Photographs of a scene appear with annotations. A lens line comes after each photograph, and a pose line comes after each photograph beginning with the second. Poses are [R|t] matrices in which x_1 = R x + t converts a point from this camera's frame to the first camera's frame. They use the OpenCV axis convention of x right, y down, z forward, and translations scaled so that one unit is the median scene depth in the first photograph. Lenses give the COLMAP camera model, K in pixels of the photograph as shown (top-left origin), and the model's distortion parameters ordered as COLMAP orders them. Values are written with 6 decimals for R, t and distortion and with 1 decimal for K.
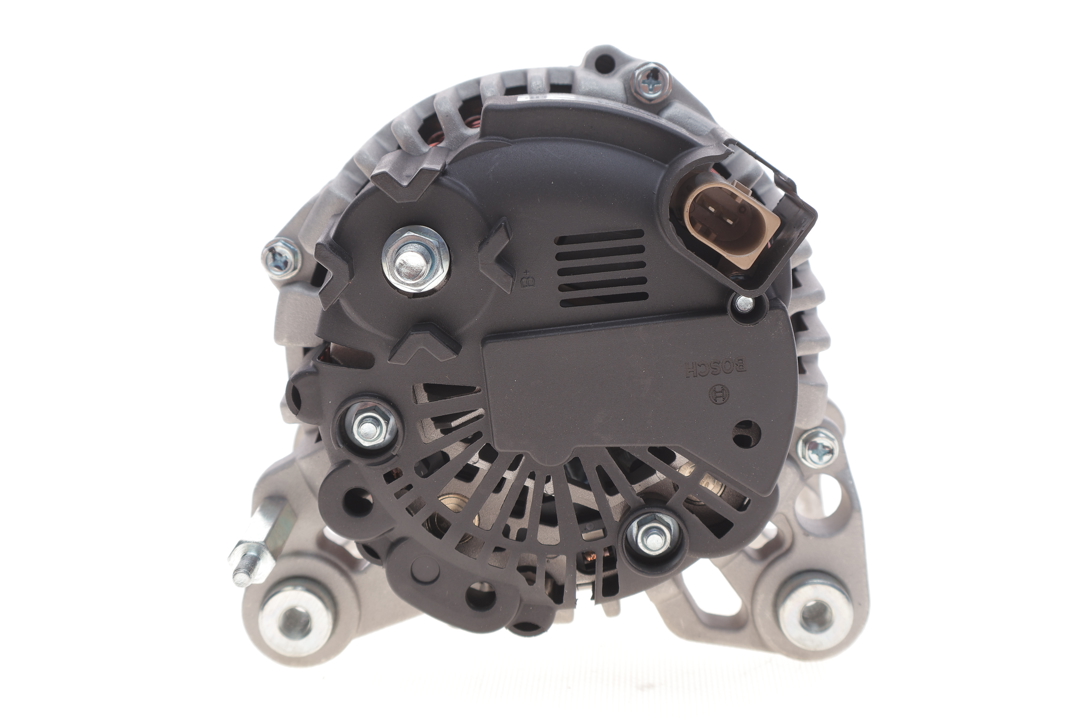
lens RADIAL K [[1750.5, 0, 540.0], [0, 1750.5, 357.8], [0, 0, 1]] dist [0.029036, 0.000000]
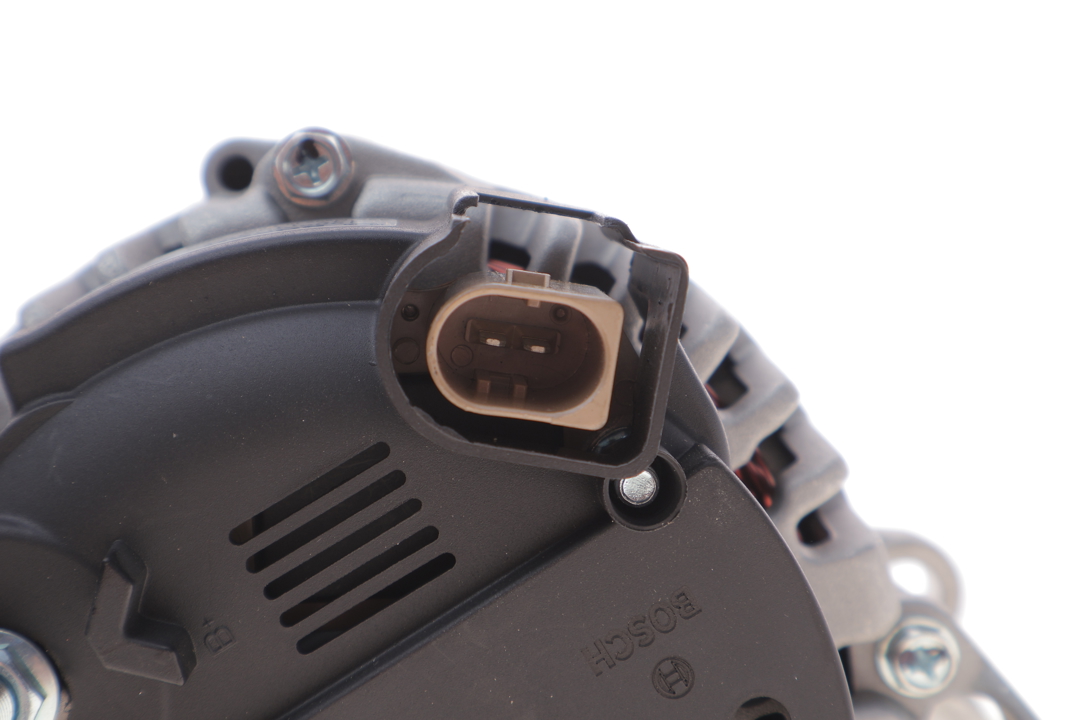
lens RADIAL K [[2280.5, 0, 540.3], [0, 2280.5, 359.7], [0, 0, 1]] dist [-0.014496, 0.000000]
pose [[0.901533, -0.432506, 0.013310, 0.098825], [0.431959, 0.897726, -0.086600, -0.019388], [0.025506, 0.083822, 0.996154, 0.361994]]
